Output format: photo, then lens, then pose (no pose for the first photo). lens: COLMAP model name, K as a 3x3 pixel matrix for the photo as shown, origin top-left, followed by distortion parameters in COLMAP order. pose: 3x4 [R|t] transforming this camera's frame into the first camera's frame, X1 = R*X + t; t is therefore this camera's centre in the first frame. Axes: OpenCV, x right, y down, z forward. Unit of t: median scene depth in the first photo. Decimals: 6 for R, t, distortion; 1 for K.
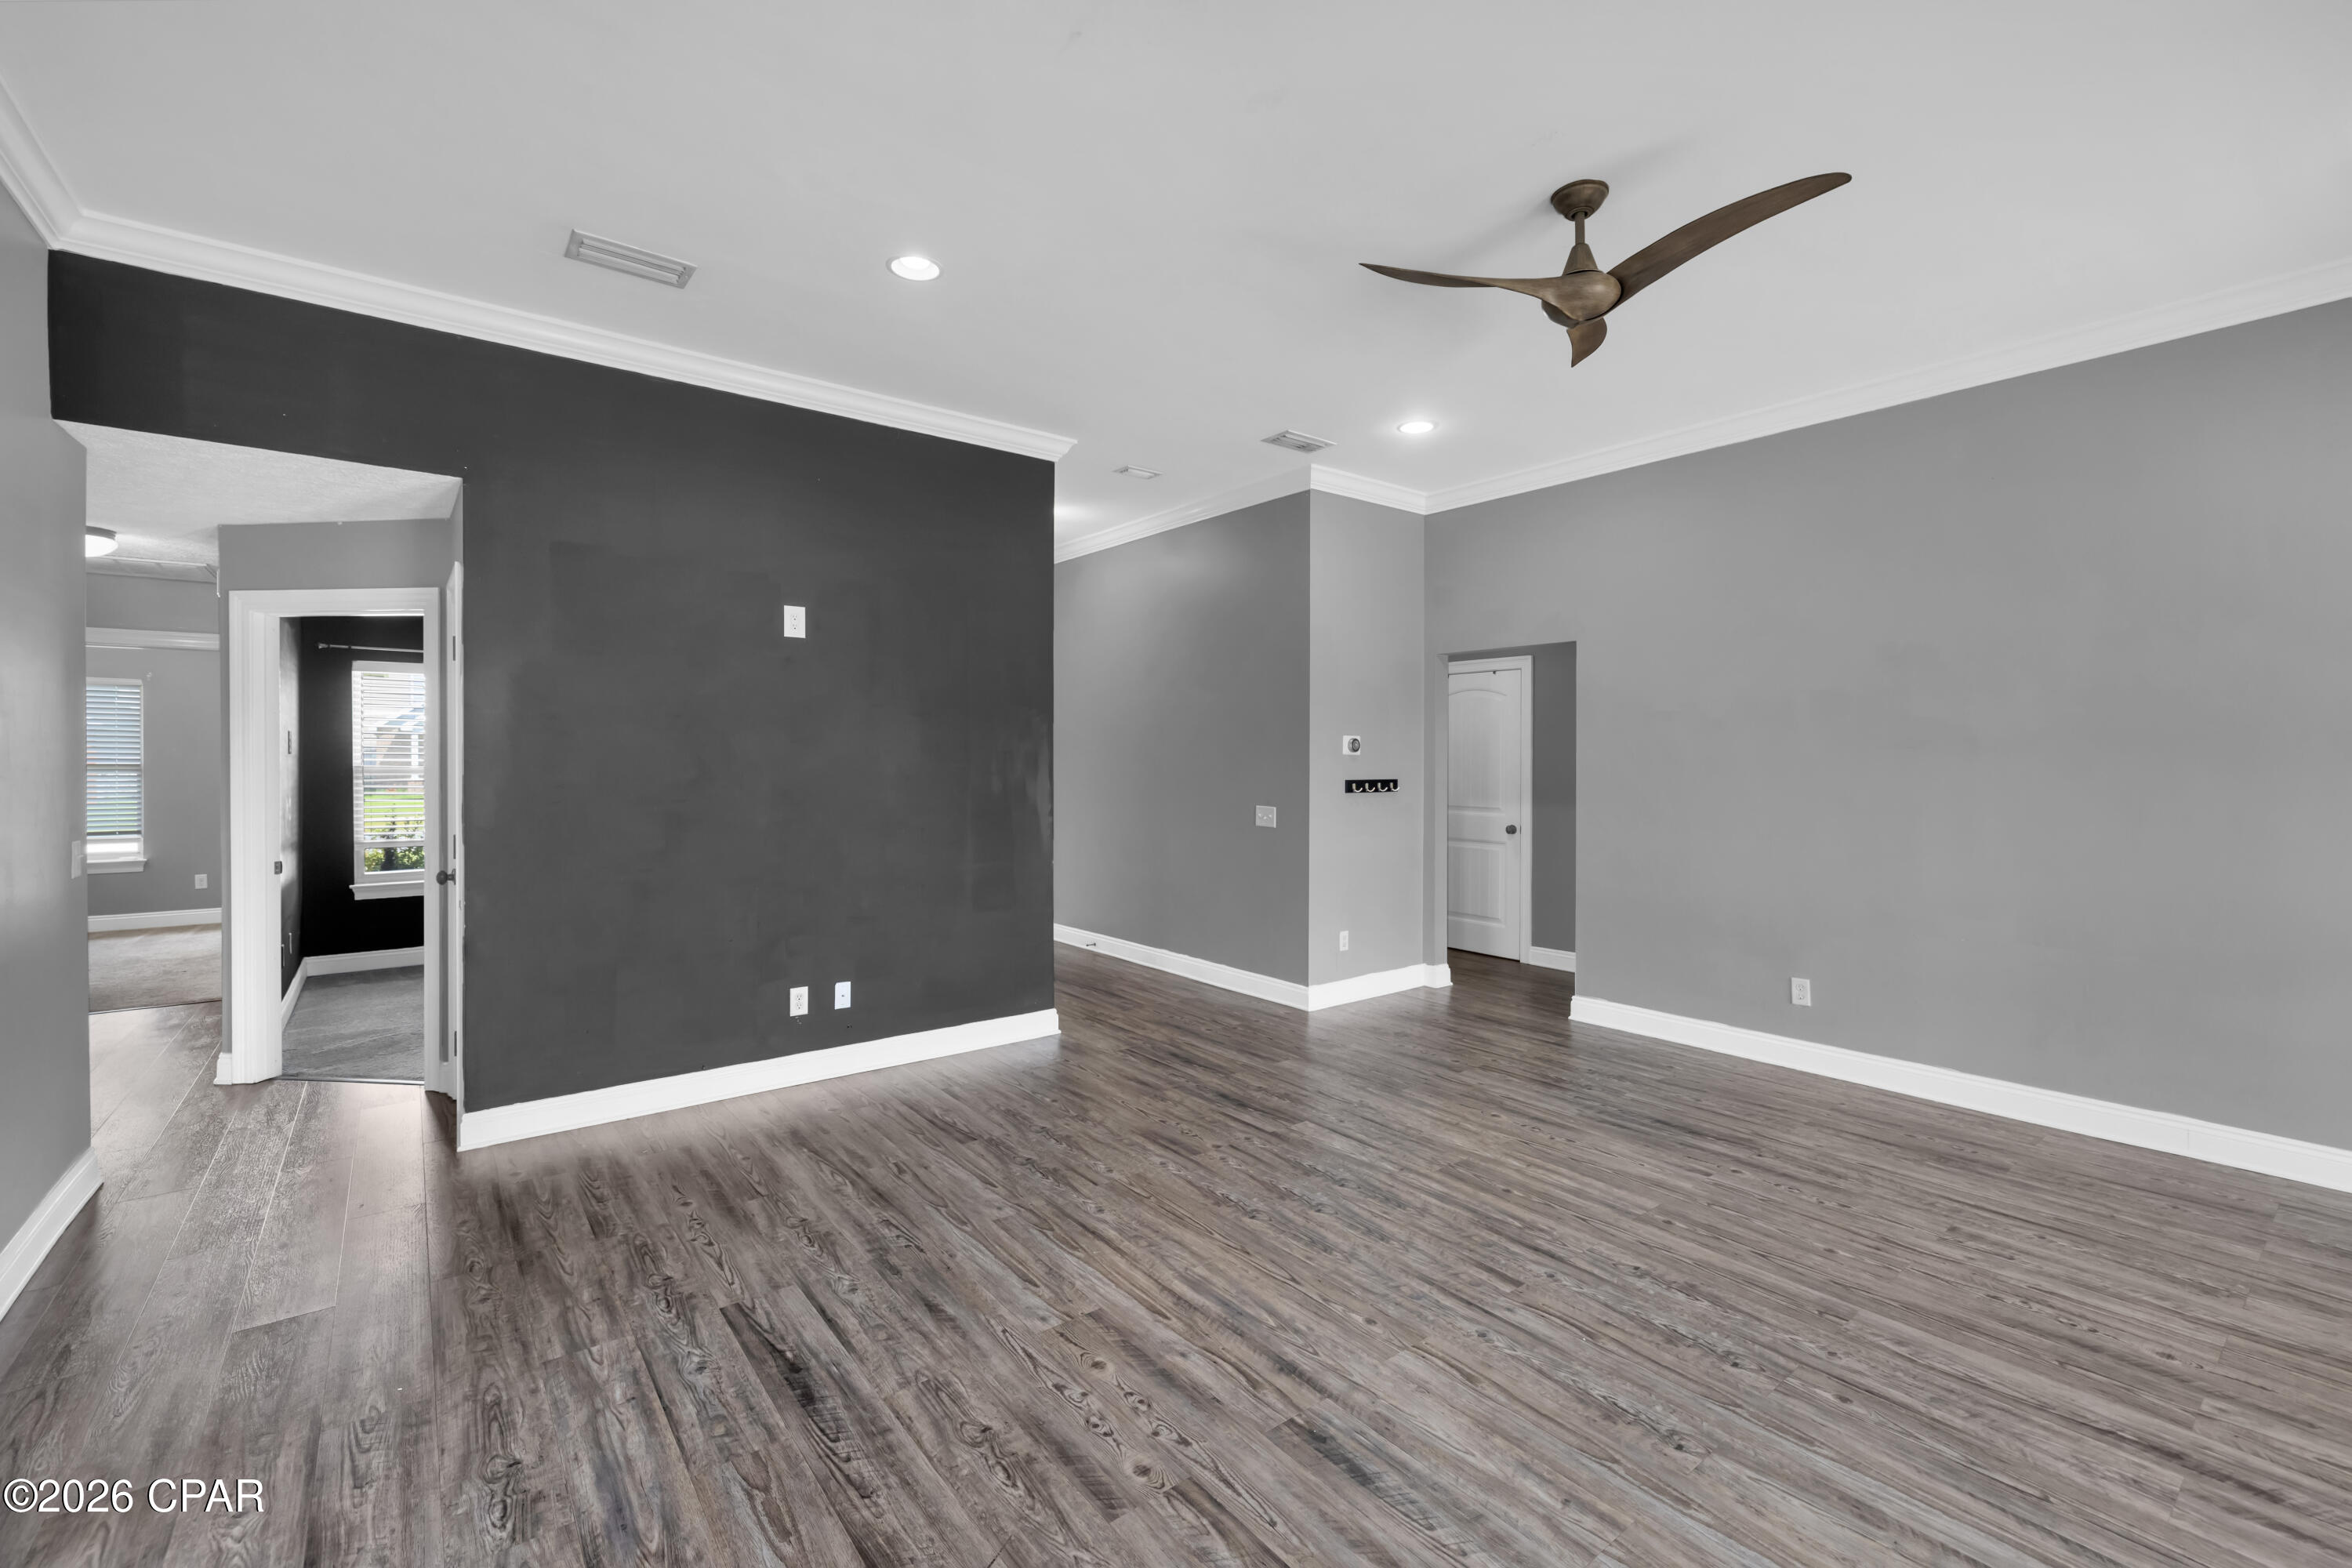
lens RADIAL K [[1011.6, 0, 1180.3], [0, 1011.6, 773.6], [0, 0, 1]] dist [-0.000549, 0.001529]
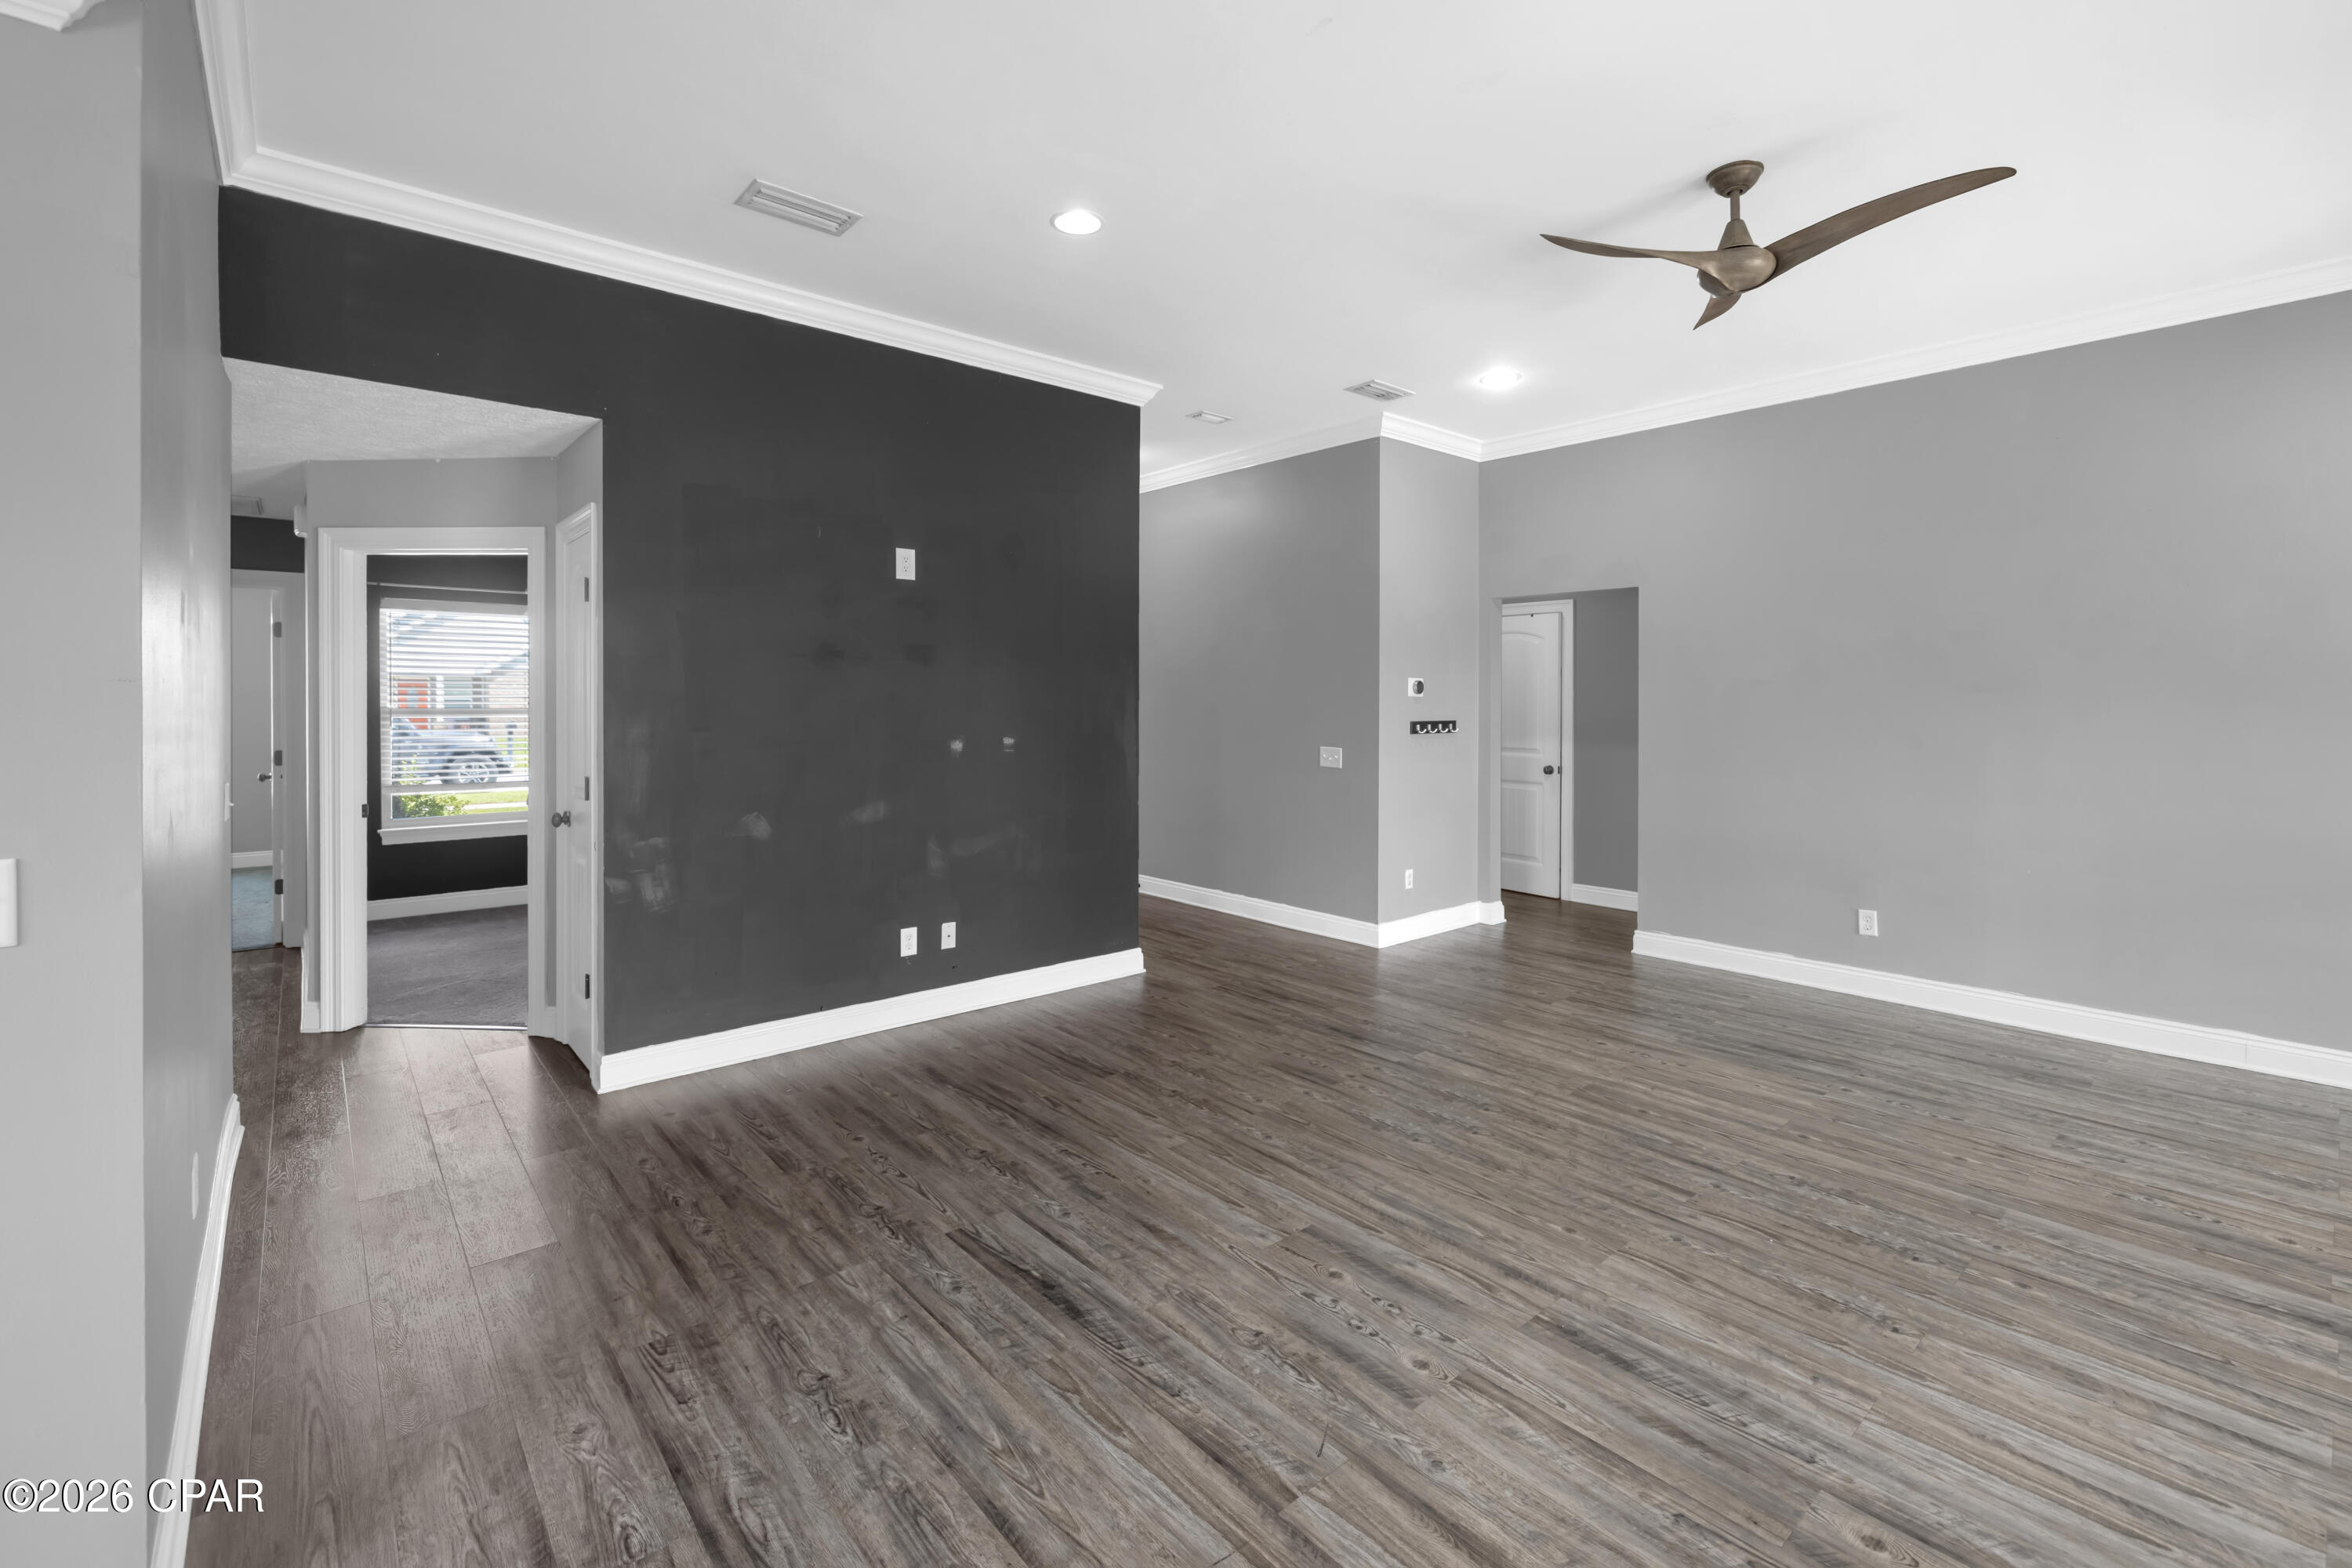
lens RADIAL K [[1011.6, 0, 1250.1], [0, 1011.6, 717.2], [0, 0, 1]] dist [-0.000549, 0.001529]
pose [[0.998754, 0.000520, 0.049907, -0.158485], [-0.000656, 0.999996, 0.002725, -0.002150], [-0.049906, -0.002754, 0.998750, -0.037921]]
